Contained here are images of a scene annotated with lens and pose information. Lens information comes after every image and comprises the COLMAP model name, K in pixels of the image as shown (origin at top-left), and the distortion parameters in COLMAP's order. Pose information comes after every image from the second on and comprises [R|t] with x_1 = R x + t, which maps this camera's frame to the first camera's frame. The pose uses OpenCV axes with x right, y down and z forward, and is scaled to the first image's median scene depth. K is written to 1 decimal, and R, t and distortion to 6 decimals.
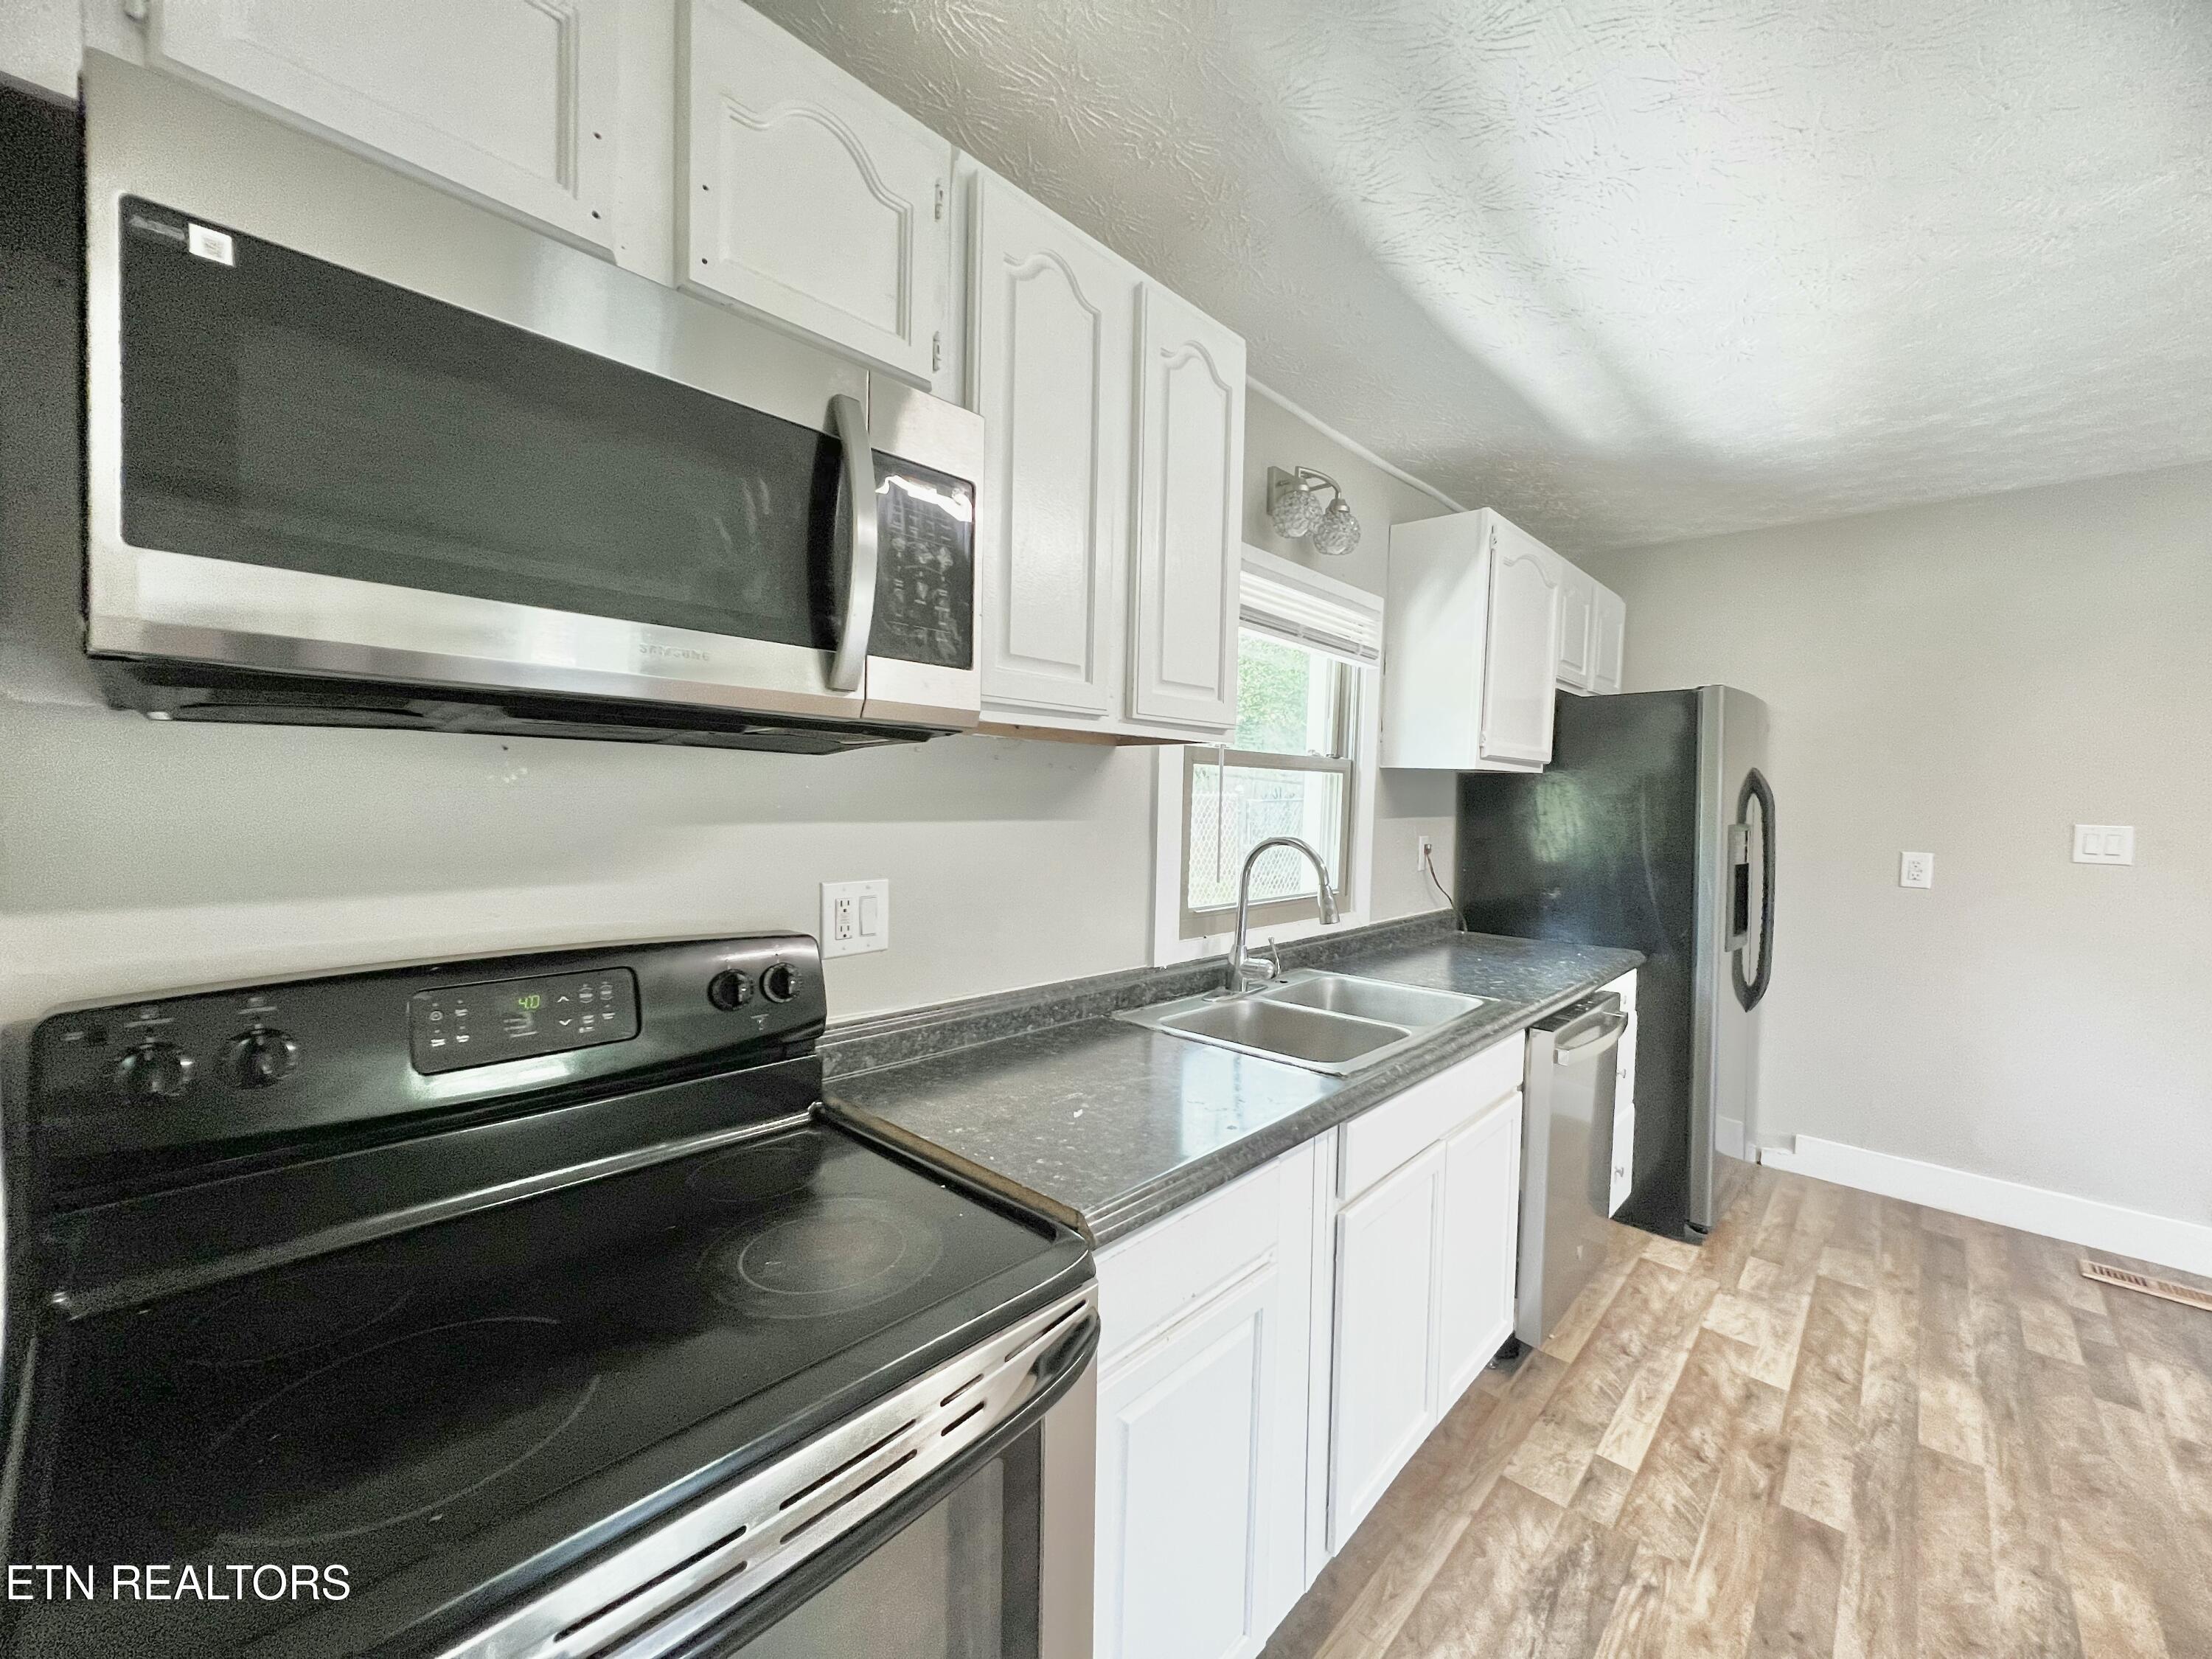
lens RADIAL K [[885.2, 0, 1104.9], [0, 885.2, 826.4], [0, 0, 1]] dist [-0.000850, 0.000171]
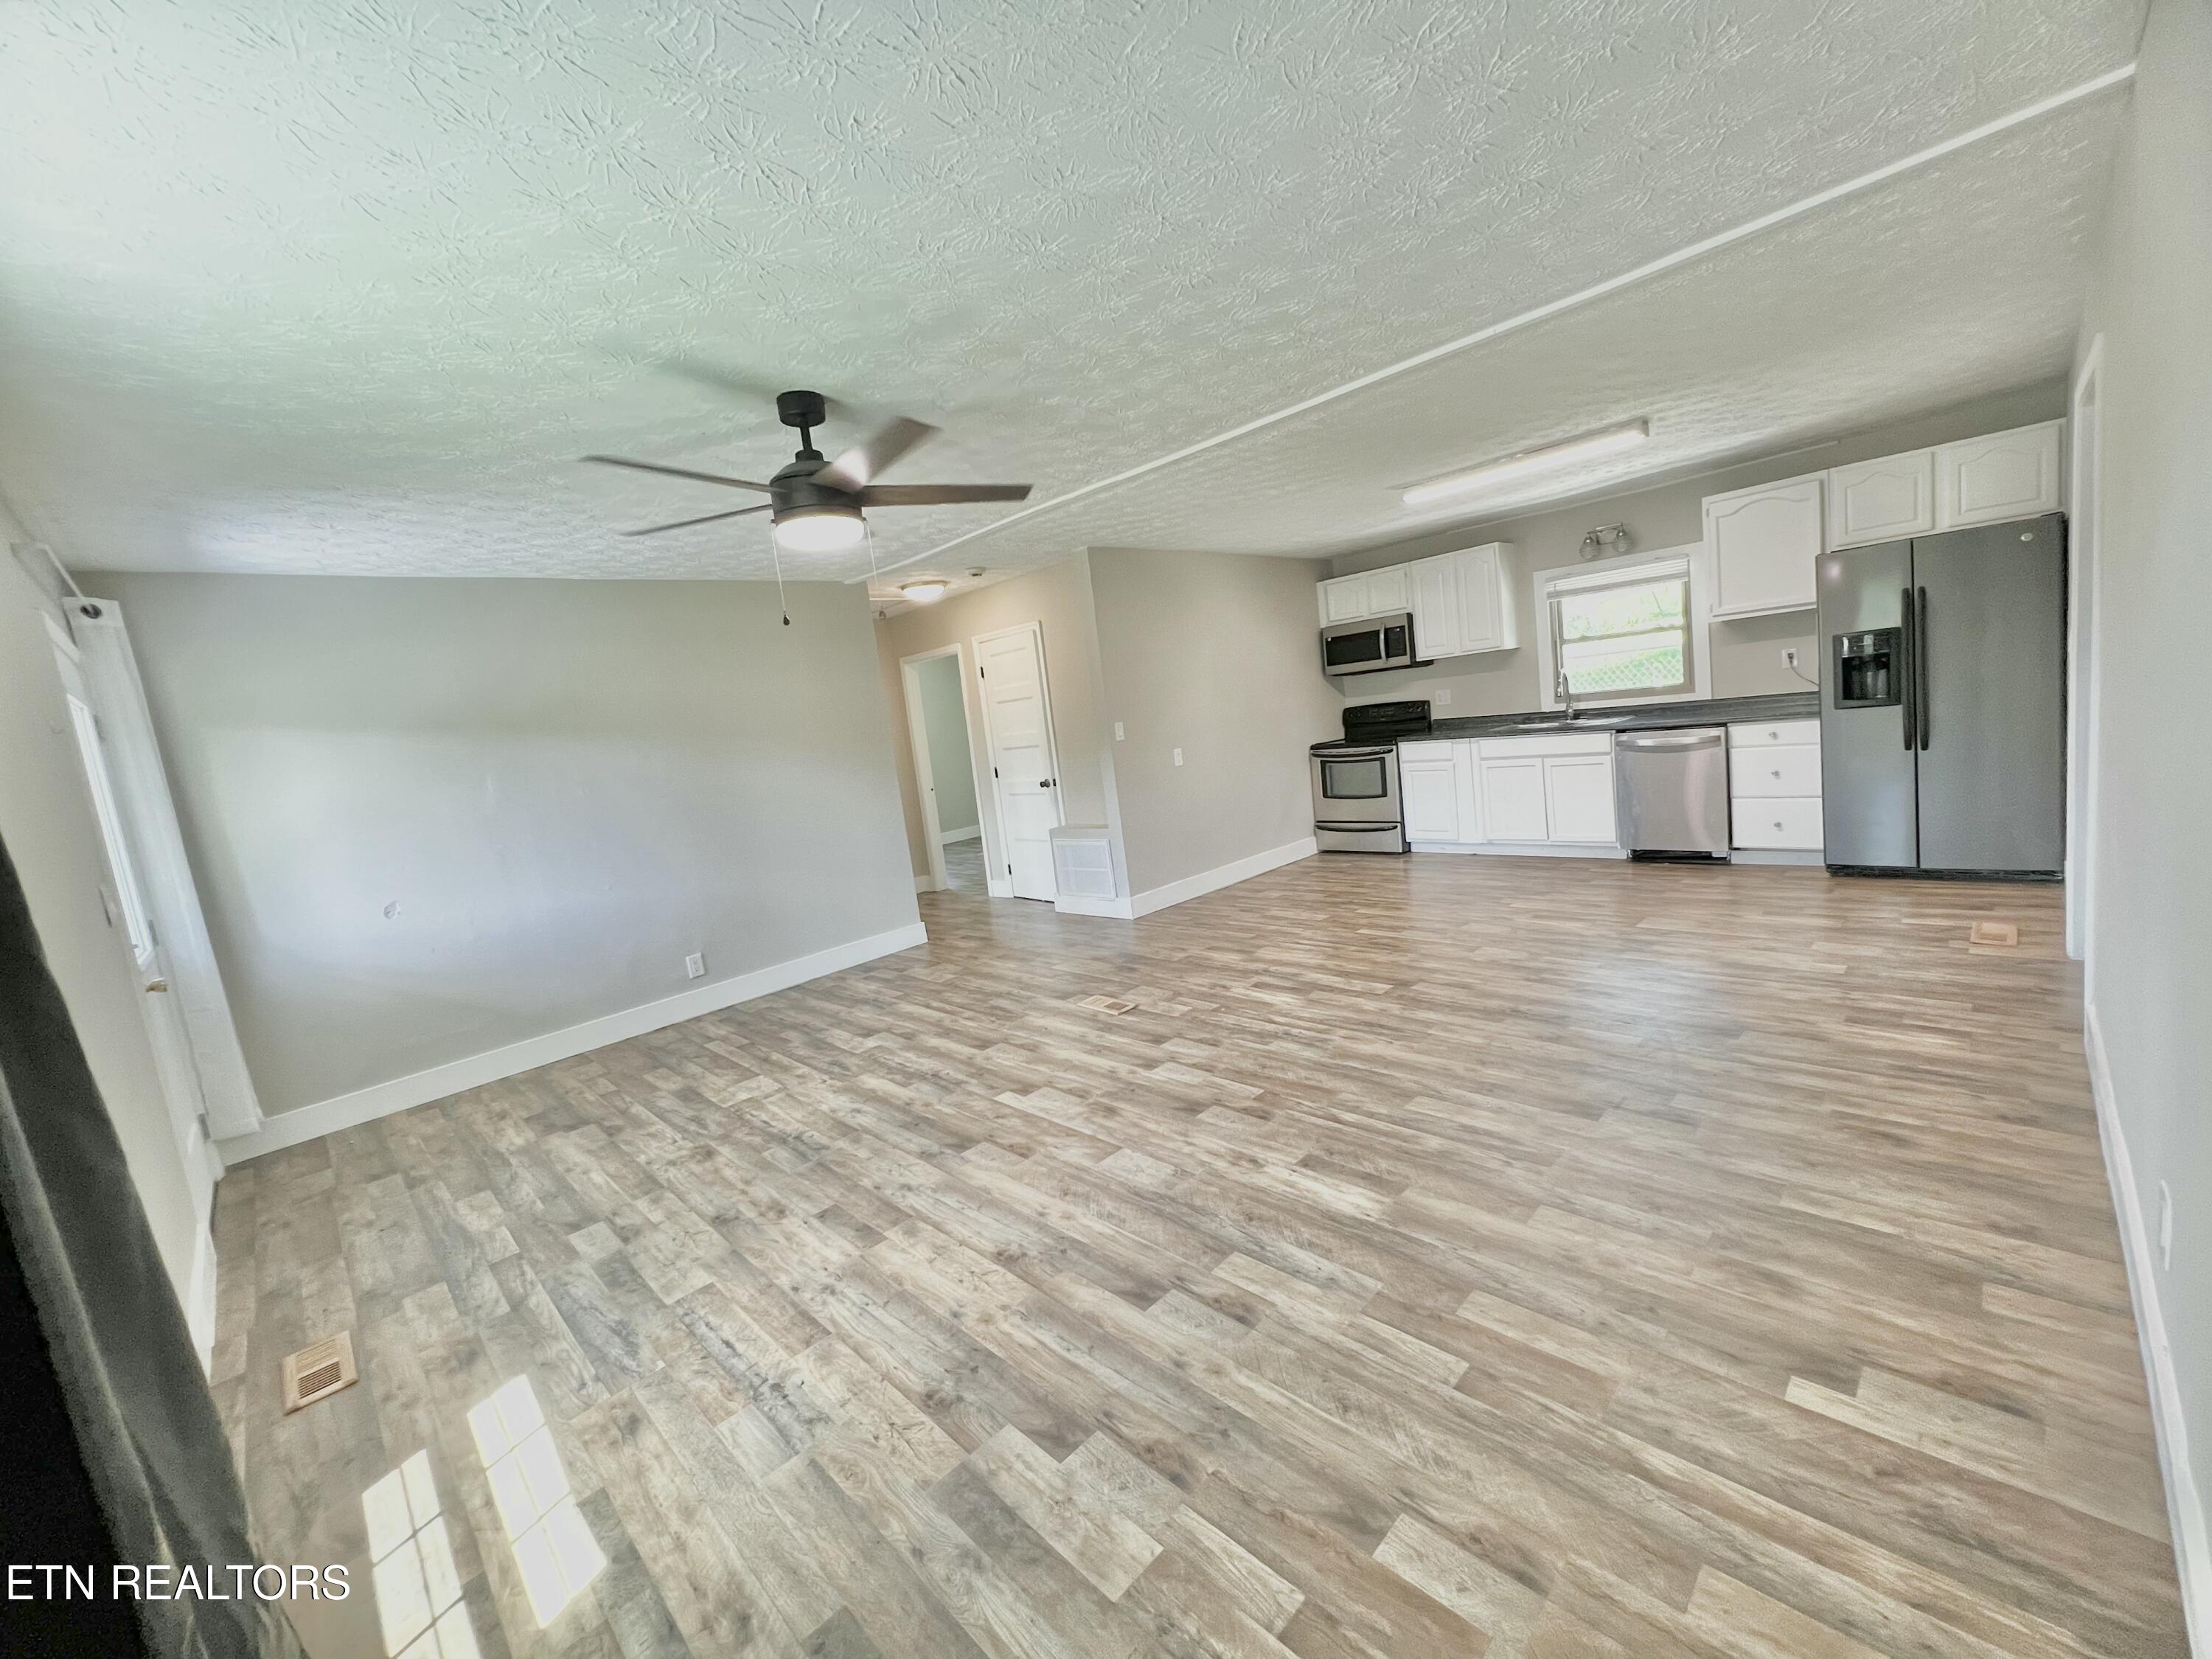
lens RADIAL K [[885.2, 0, 1104.9], [0, 885.2, 826.4], [0, 0, 1]] dist [-0.000850, 0.000171]
pose [[-0.052118, 0.115575, -0.991931, 3.767425], [0.084308, 0.990244, 0.110949, 0.086151], [0.995076, -0.077845, -0.061353, -0.491674]]
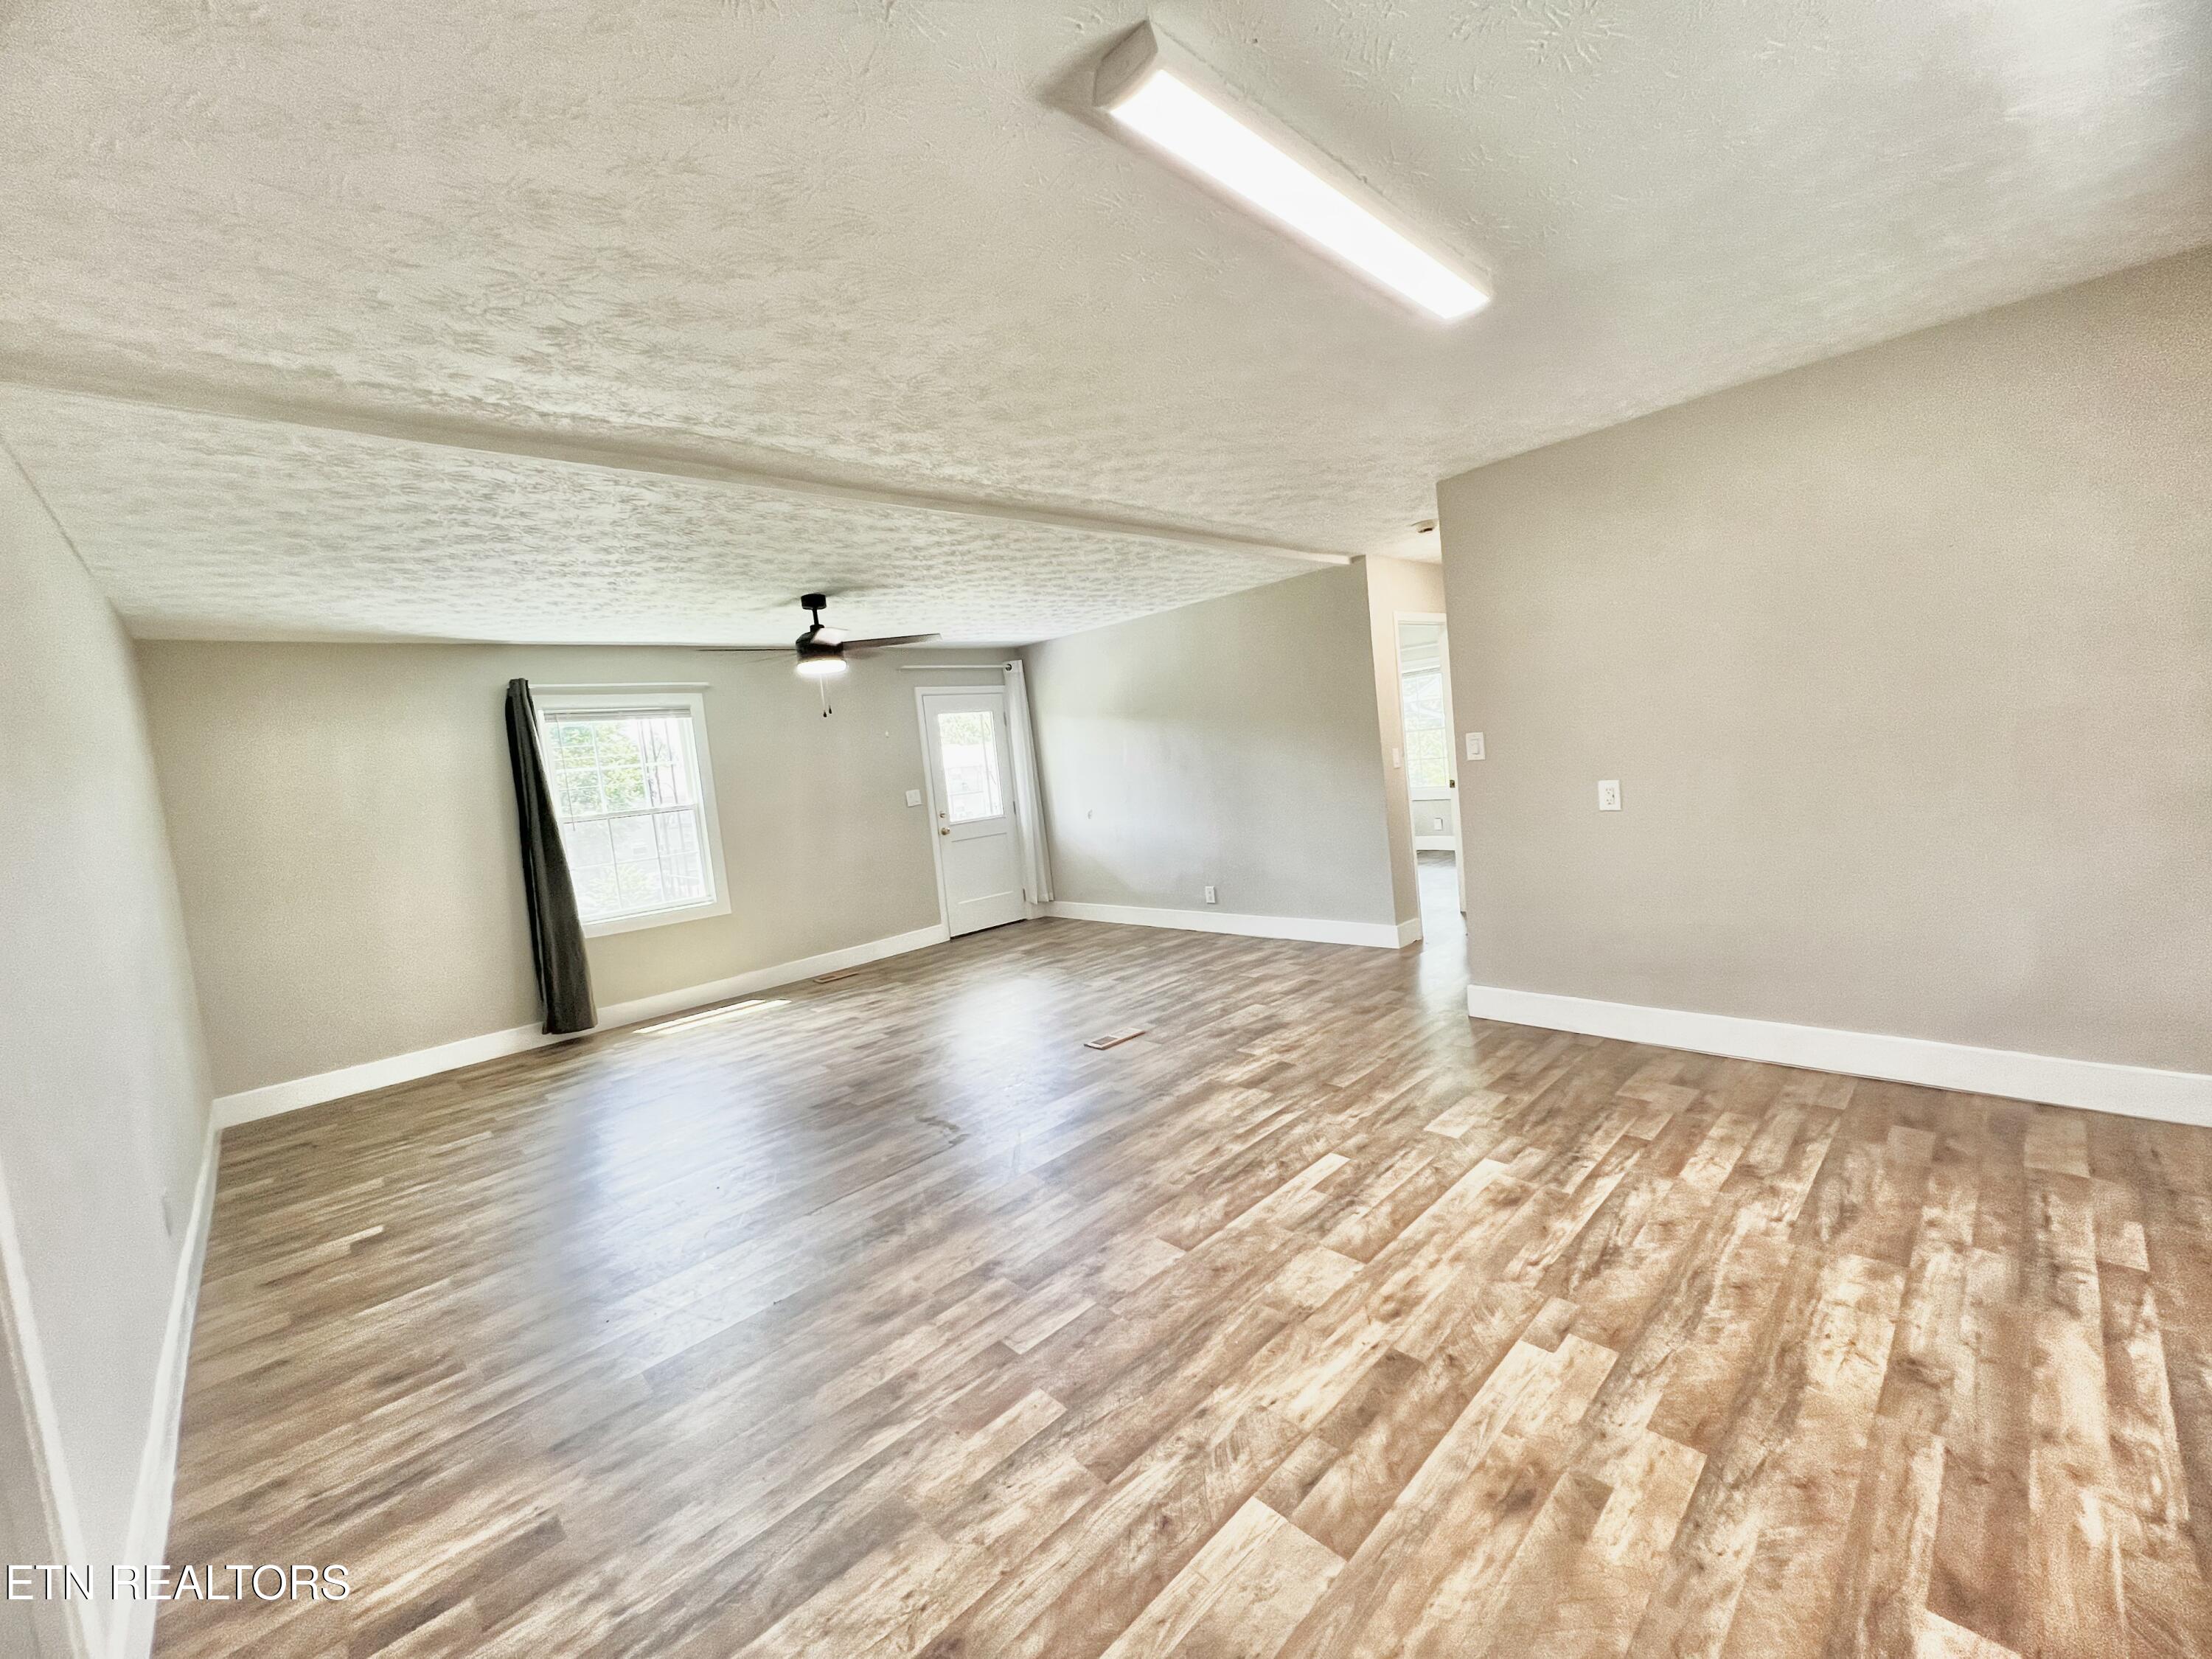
lens RADIAL K [[883.8, 0, 1101.8], [0, 883.8, 825.9], [0, 0, 1]] dist [-0.001858, -0.000588]
pose [[-0.994337, 0.075674, 0.074617, 1.340011], [0.084262, 0.989238, 0.119615, -0.037715], [-0.064762, 0.125225, -0.990012, 1.597175]]
